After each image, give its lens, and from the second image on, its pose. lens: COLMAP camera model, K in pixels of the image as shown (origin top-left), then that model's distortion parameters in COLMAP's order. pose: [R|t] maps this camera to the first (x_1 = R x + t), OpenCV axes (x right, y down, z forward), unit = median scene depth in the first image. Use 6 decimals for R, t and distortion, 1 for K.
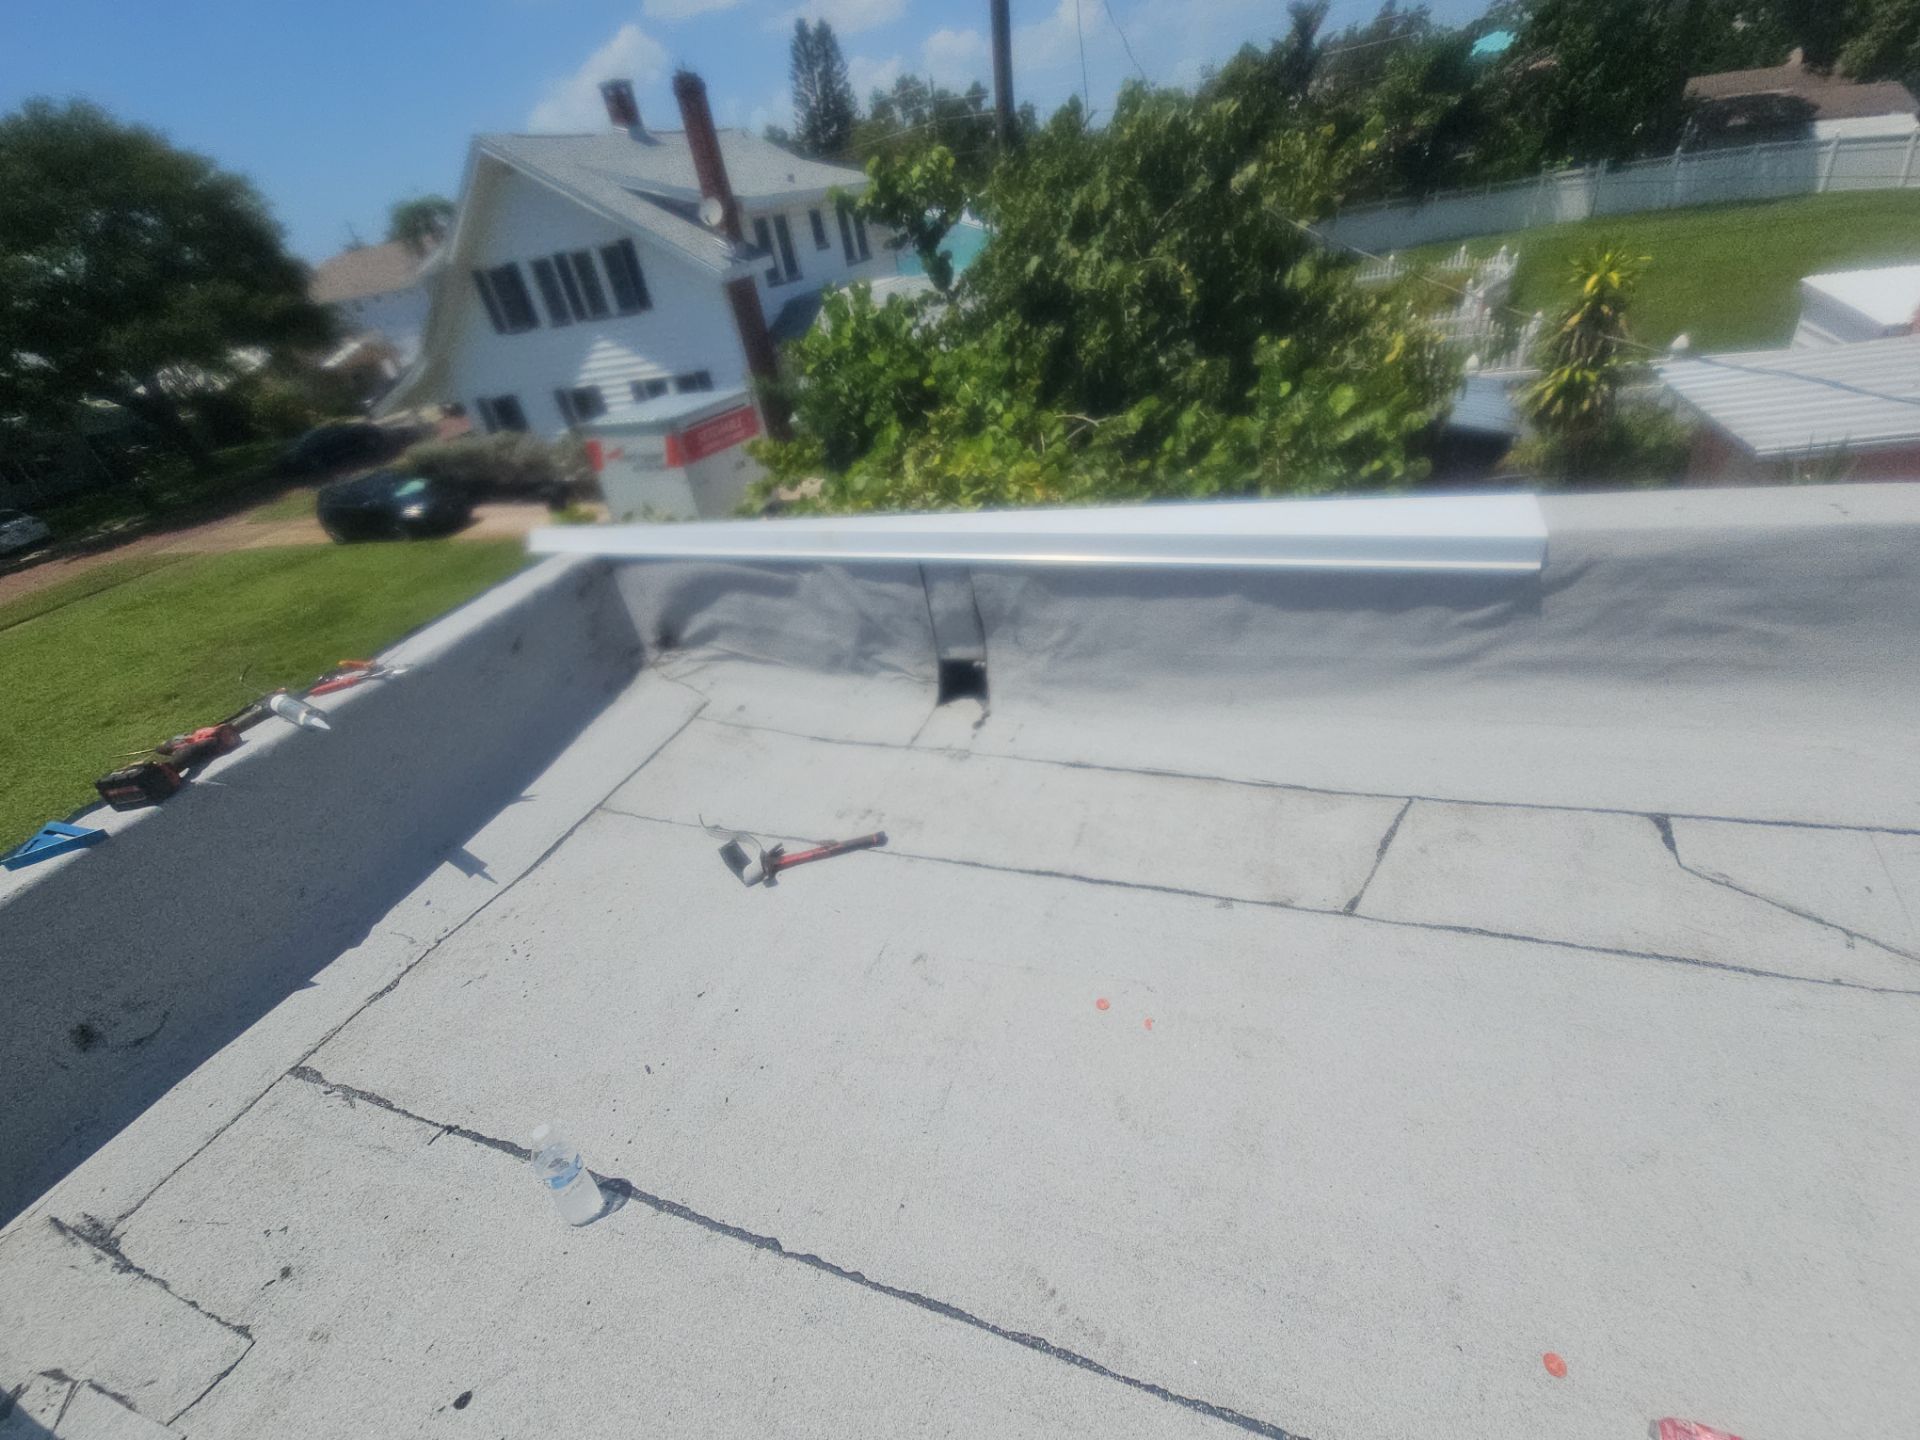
lens RADIAL K [[833.7, 0, 960.0], [0, 833.7, 720.0], [0, 0, 1]] dist [0.000433, -0.000393]
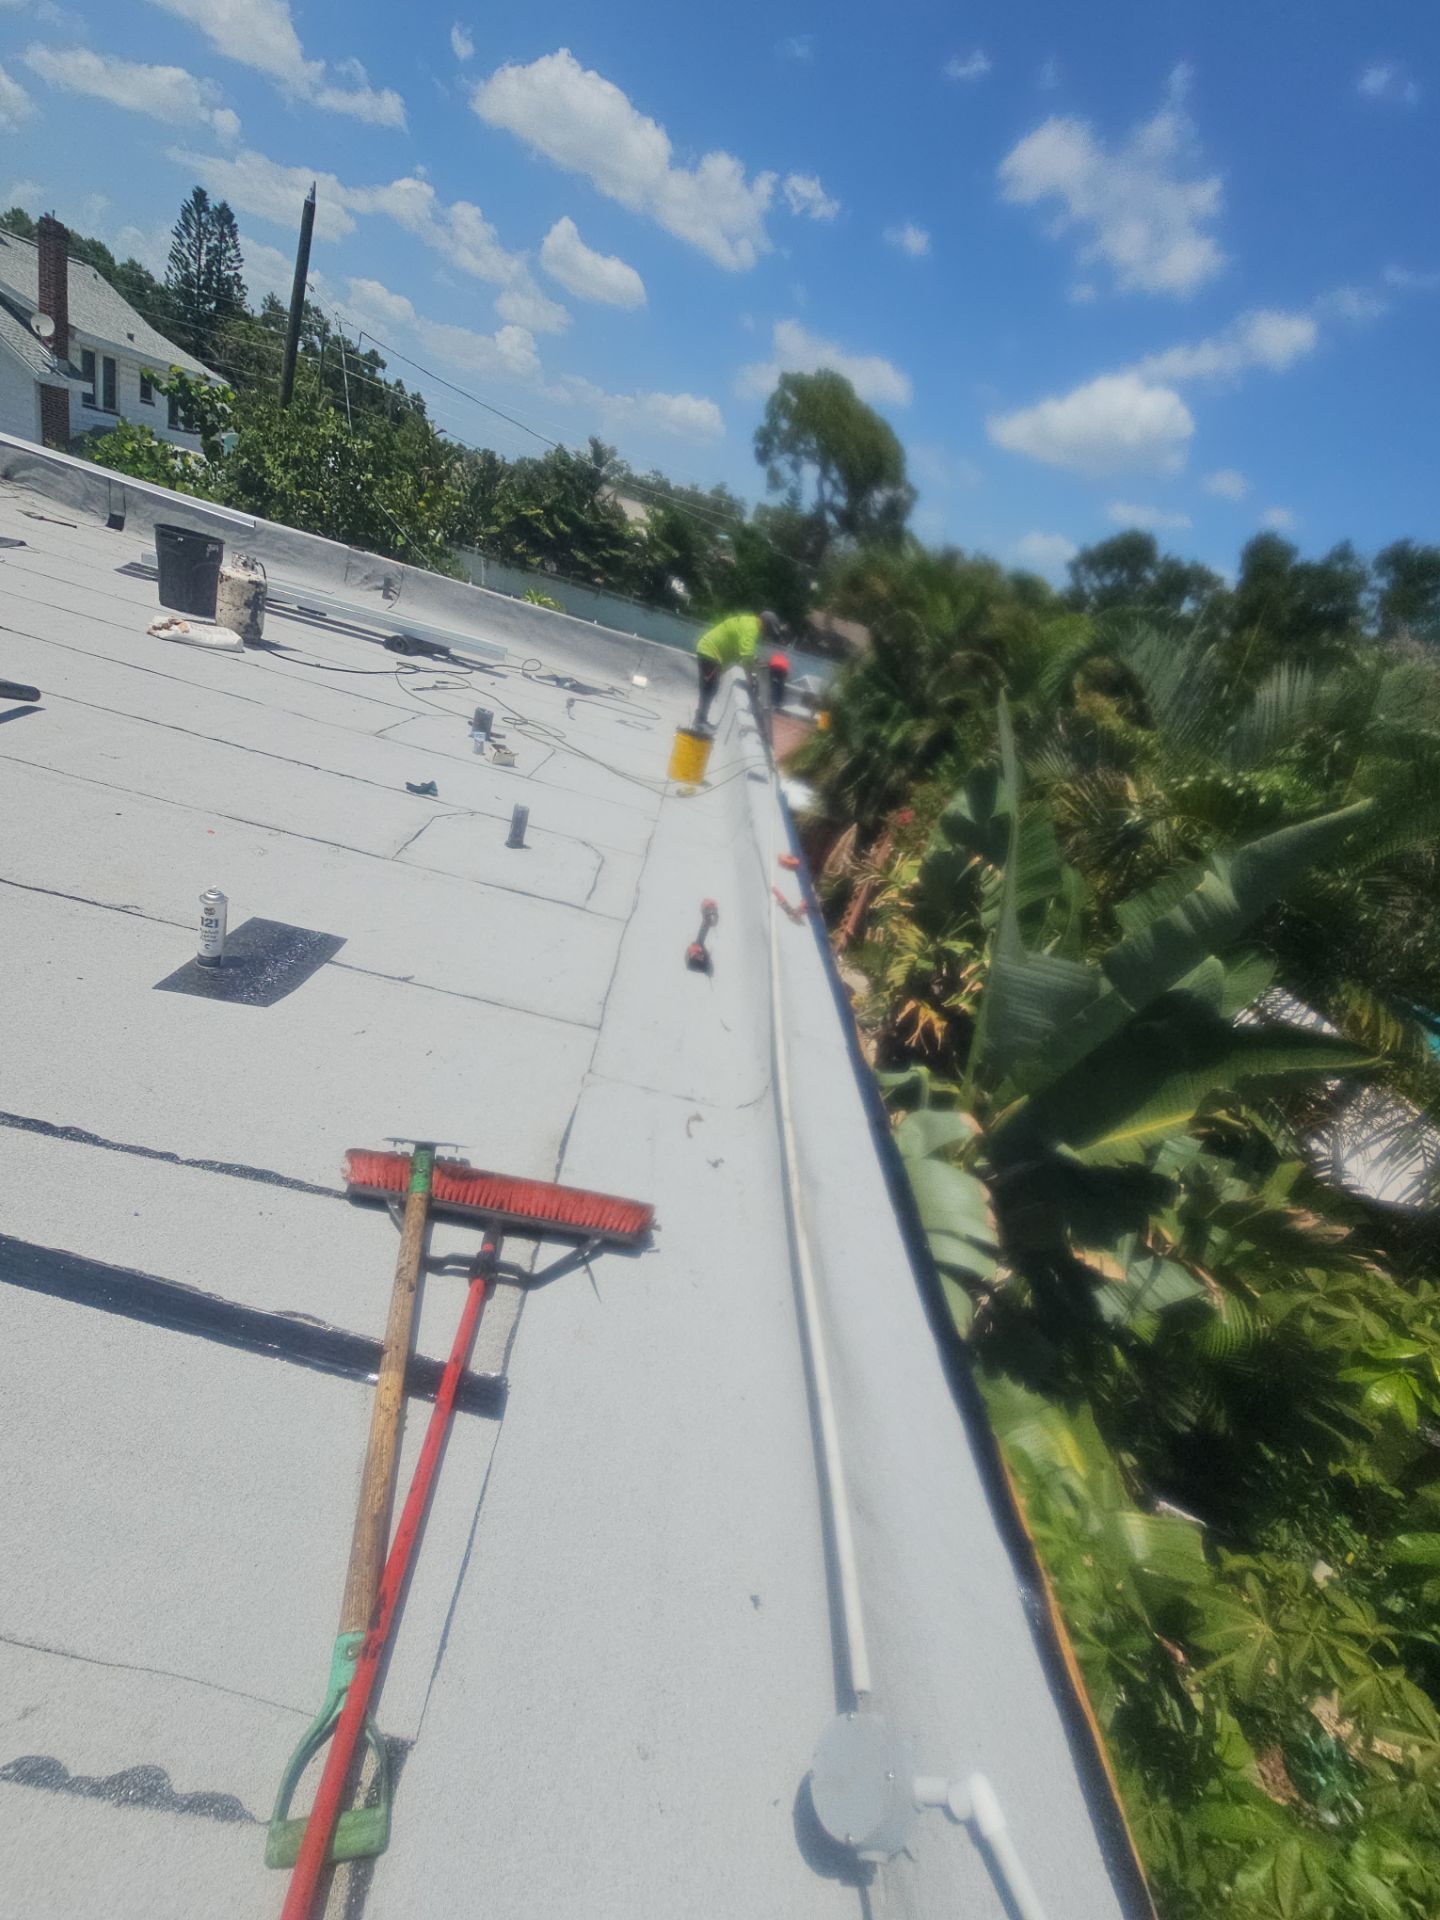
lens RADIAL K [[833.7, 0, 720.0], [0, 833.7, 960.0], [0, 0, 1]] dist [0.000433, -0.000393]
pose [[0.835969, 0.223648, 0.501137, 0.109383], [-0.176953, 0.974267, -0.139613, 0.250437], [-0.519465, 0.028034, 0.854032, -0.456982]]
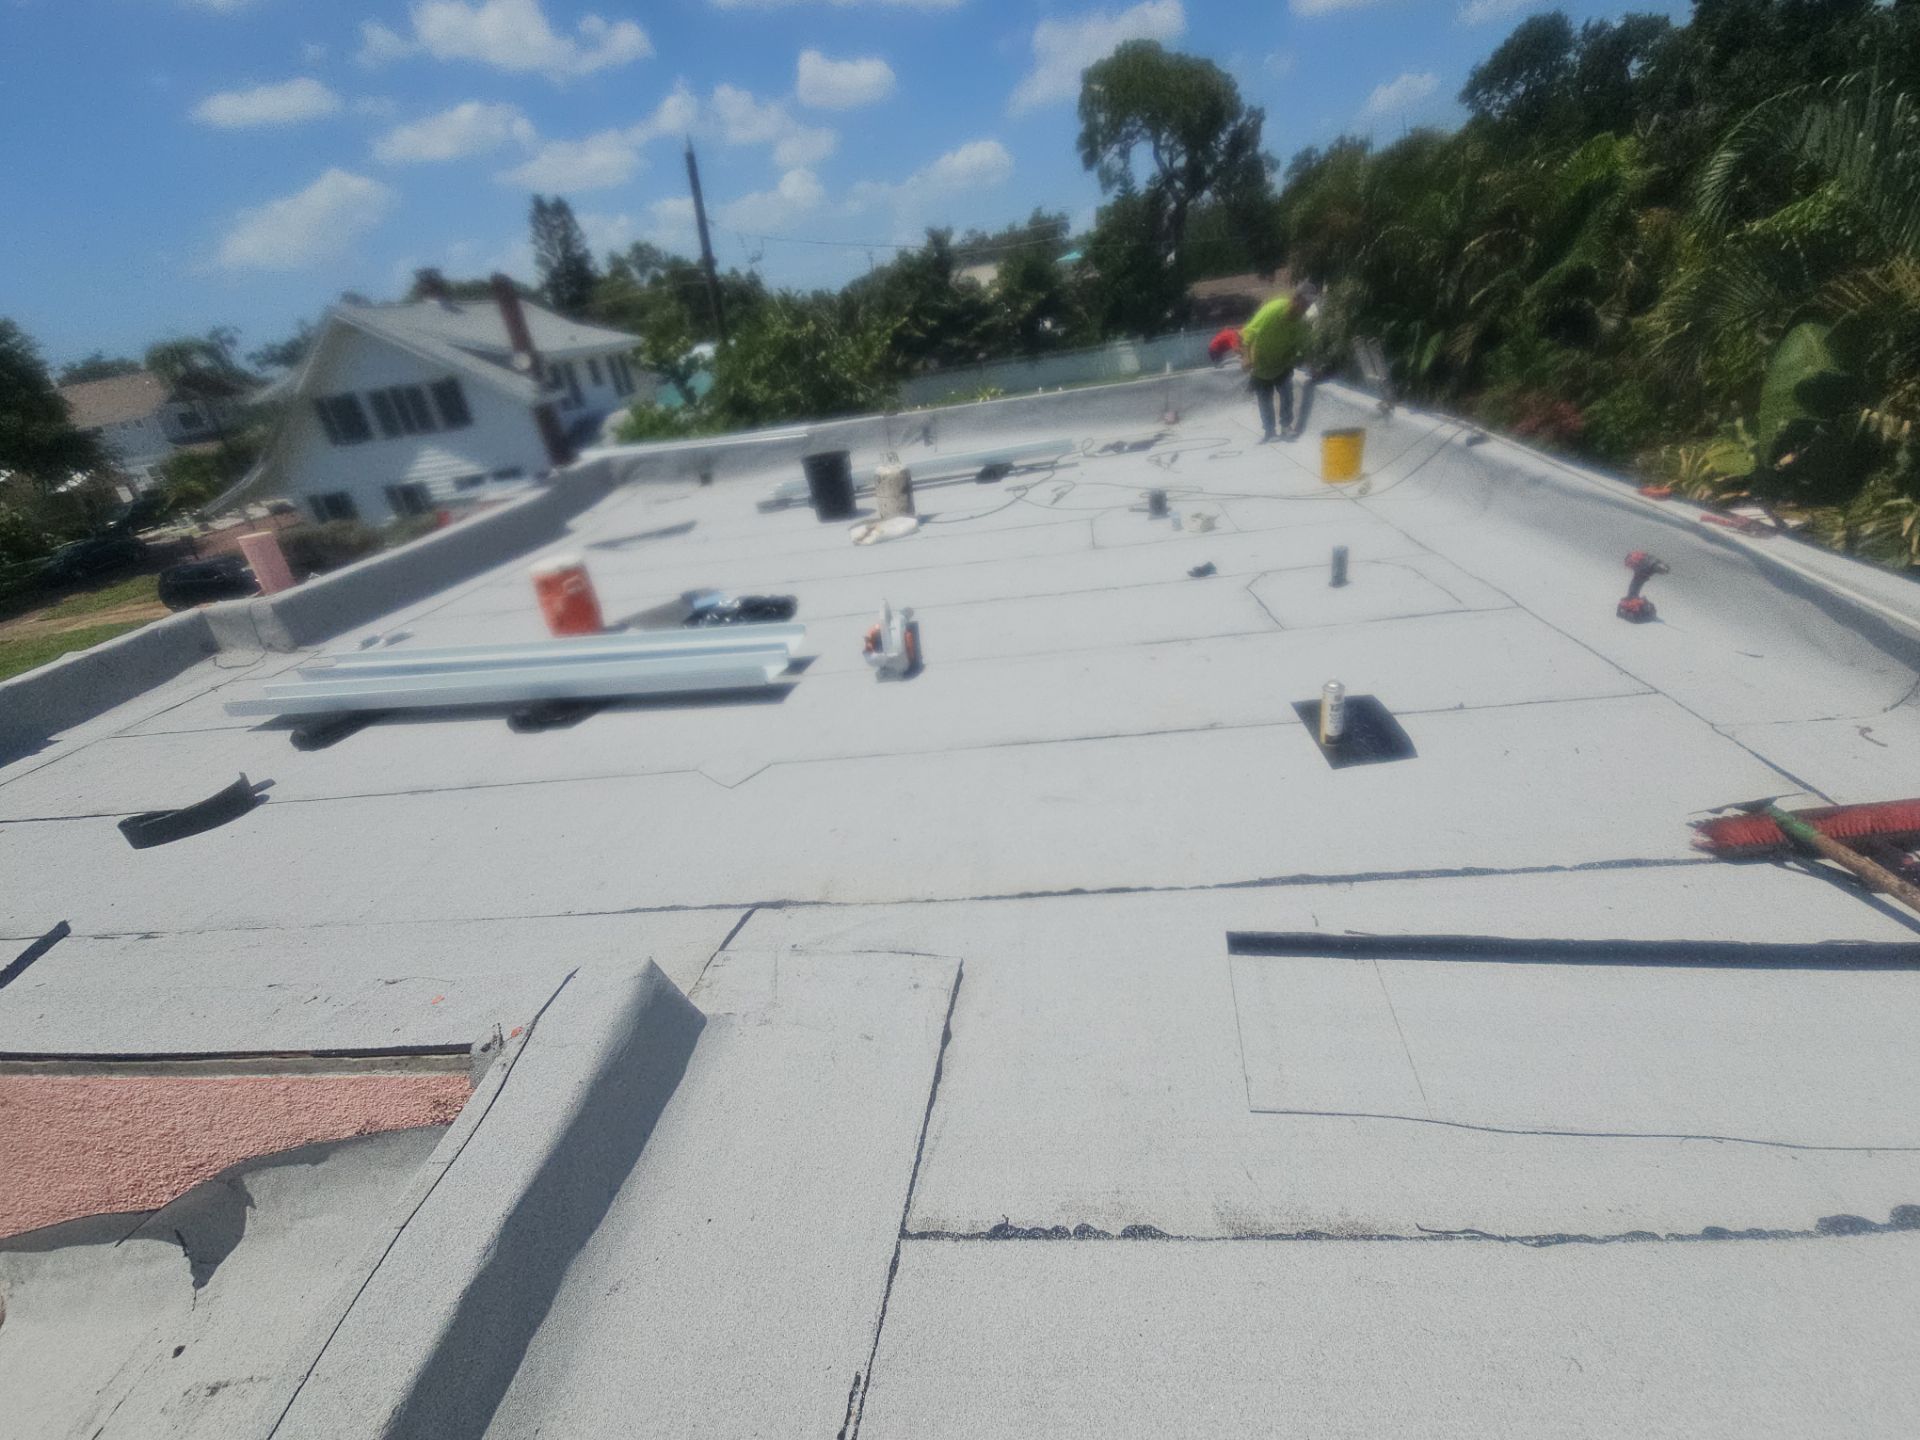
lens RADIAL K [[853.2, 0, 960.0], [0, 853.2, 720.0], [0, 0, 1]] dist [-0.001358, -0.000163]
pose [[0.963432, -0.091133, 0.251978, 0.005940], [0.126606, 0.983617, -0.128331, 0.254395], [-0.236155, 0.155540, 0.959186, -0.440423]]
